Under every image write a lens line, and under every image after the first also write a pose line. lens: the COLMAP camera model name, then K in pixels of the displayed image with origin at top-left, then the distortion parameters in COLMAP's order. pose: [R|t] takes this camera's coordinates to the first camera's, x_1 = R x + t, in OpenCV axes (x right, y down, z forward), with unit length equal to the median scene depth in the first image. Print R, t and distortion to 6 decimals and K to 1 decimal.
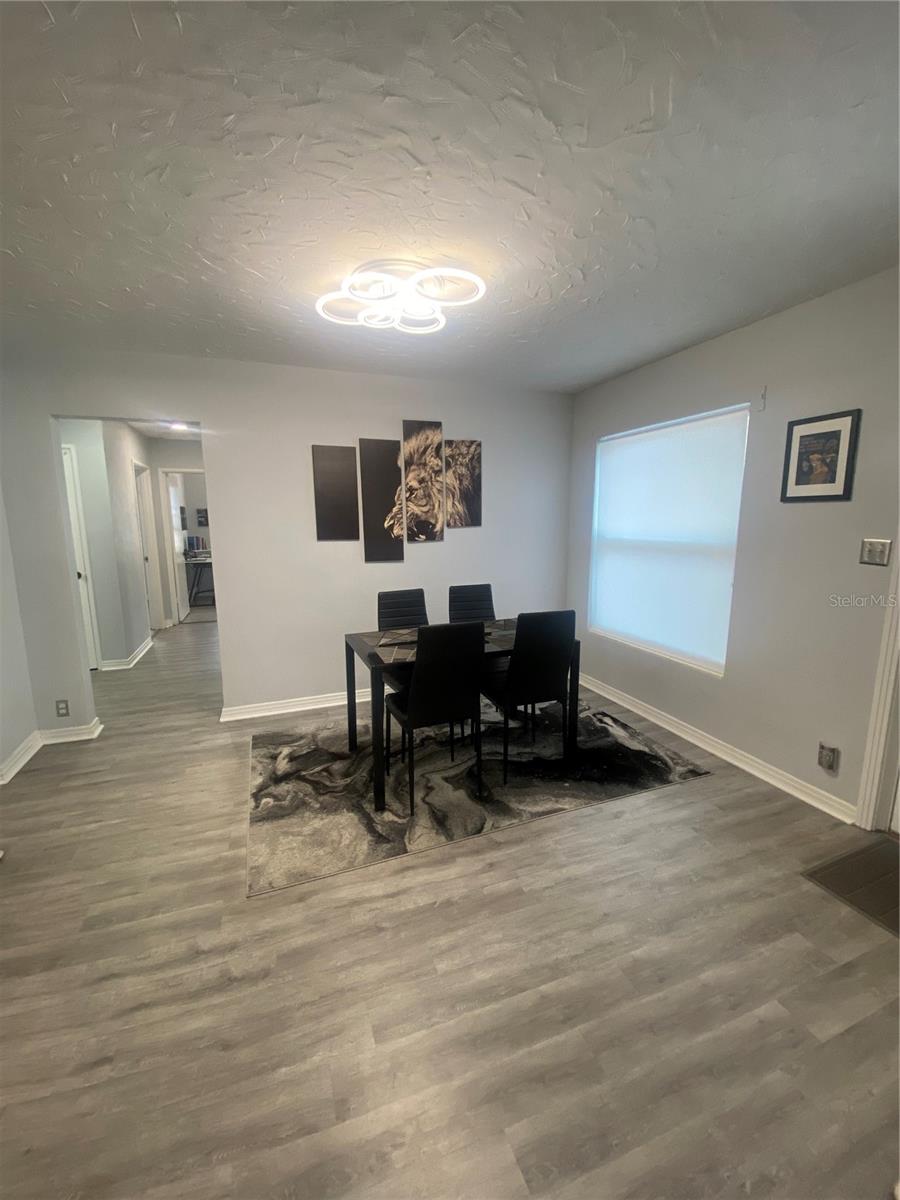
lens RADIAL K [[485.0, 0, 444.6], [0, 485.0, 597.2], [0, 0, 1]] dist [0.001522, 0.000047]
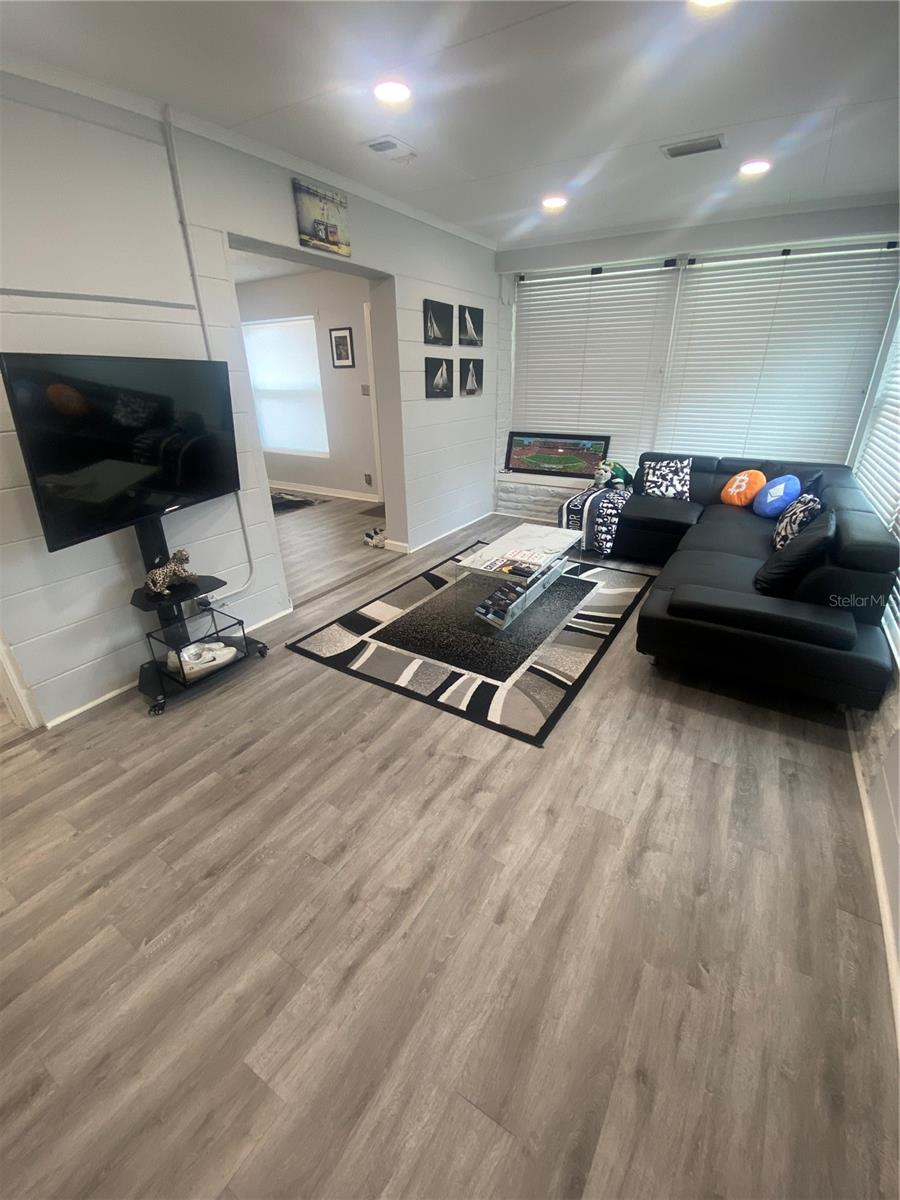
lens RADIAL K [[485.0, 0, 453.5], [0, 485.0, 605.7], [0, 0, 1]] dist [0.001522, 0.000047]
pose [[0.780223, -0.271127, 0.563687, -0.456089], [0.116351, 0.948355, 0.295102, 0.258292], [-0.614585, -0.164660, 0.771474, -1.307250]]
